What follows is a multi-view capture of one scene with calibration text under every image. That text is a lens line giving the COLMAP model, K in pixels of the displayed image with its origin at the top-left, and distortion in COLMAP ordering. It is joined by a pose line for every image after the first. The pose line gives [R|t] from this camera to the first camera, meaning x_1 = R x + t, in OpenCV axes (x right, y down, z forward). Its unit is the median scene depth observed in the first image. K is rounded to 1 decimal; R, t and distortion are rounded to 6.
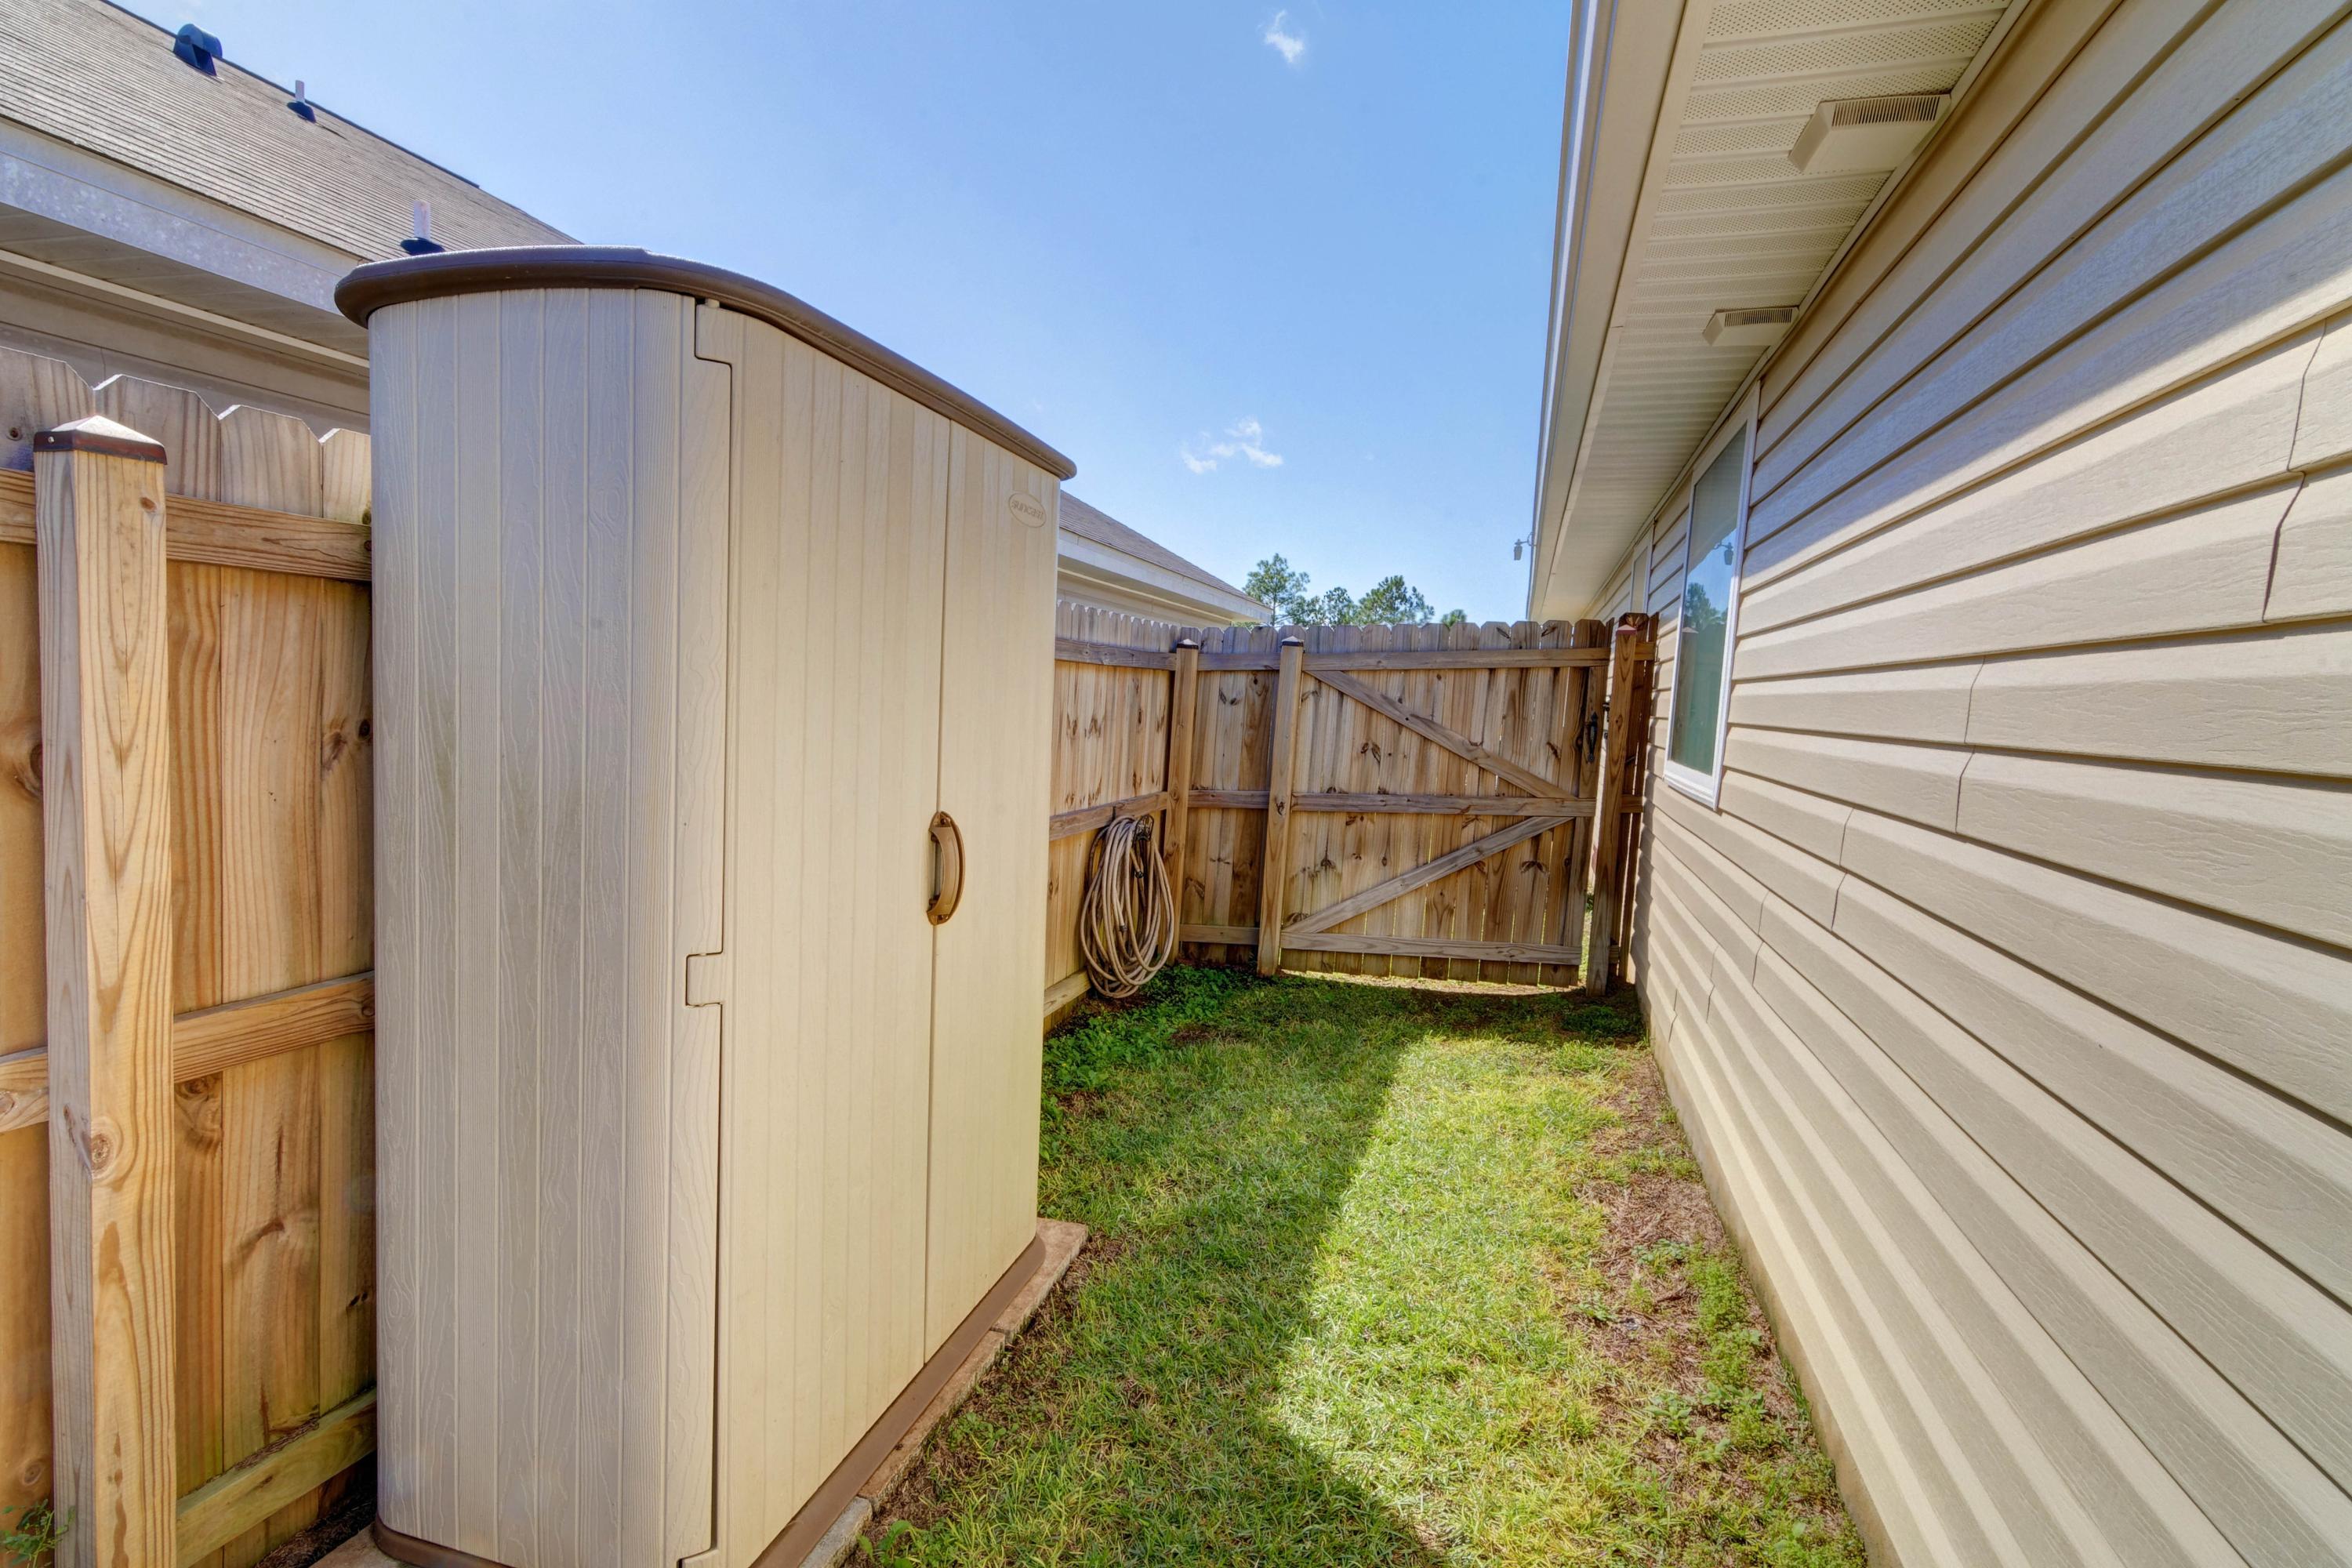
lens RADIAL K [[1129.3, 0, 1173.0], [0, 1129.3, 784.4], [0, 0, 1]] dist [0.003634, -0.000124]
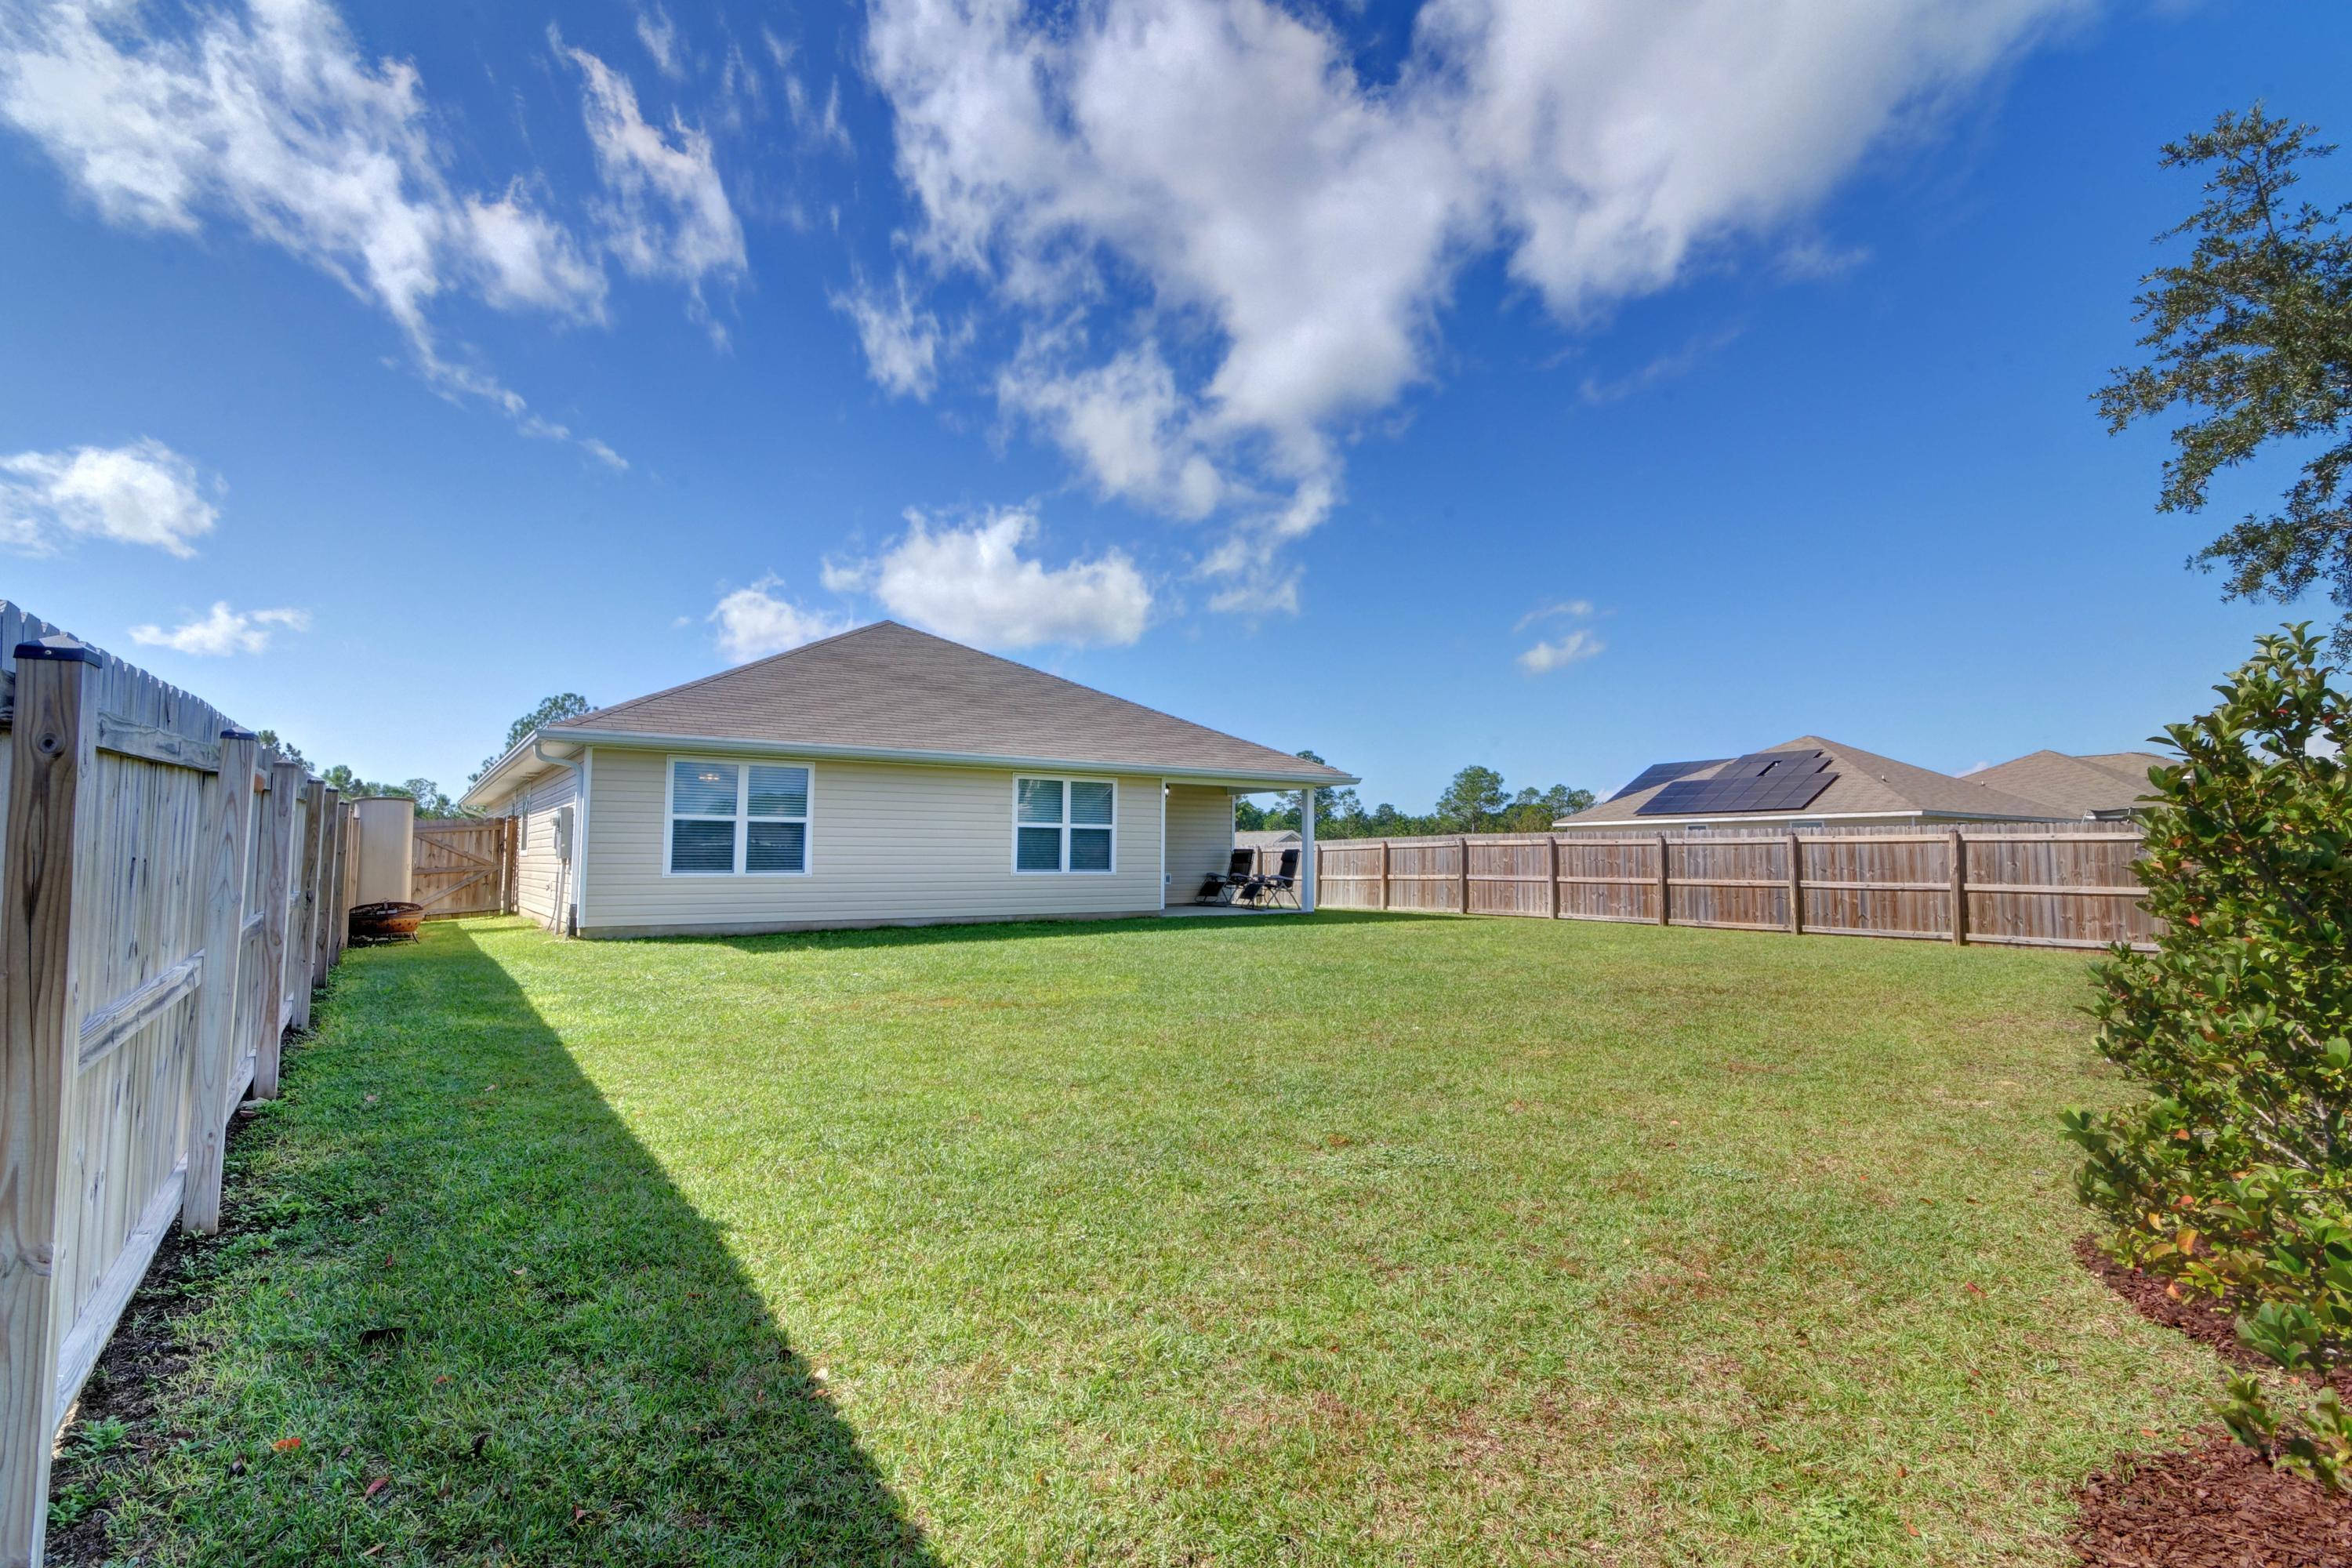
lens RADIAL K [[1129.3, 0, 1166.8], [0, 1129.3, 781.7], [0, 0, 1]] dist [0.003634, -0.000124]
pose [[0.611654, 0.002821, 0.791120, -1.211302], [0.094532, 0.992568, -0.076627, 0.227706], [-0.785457, 0.121655, 0.606842, -2.951828]]
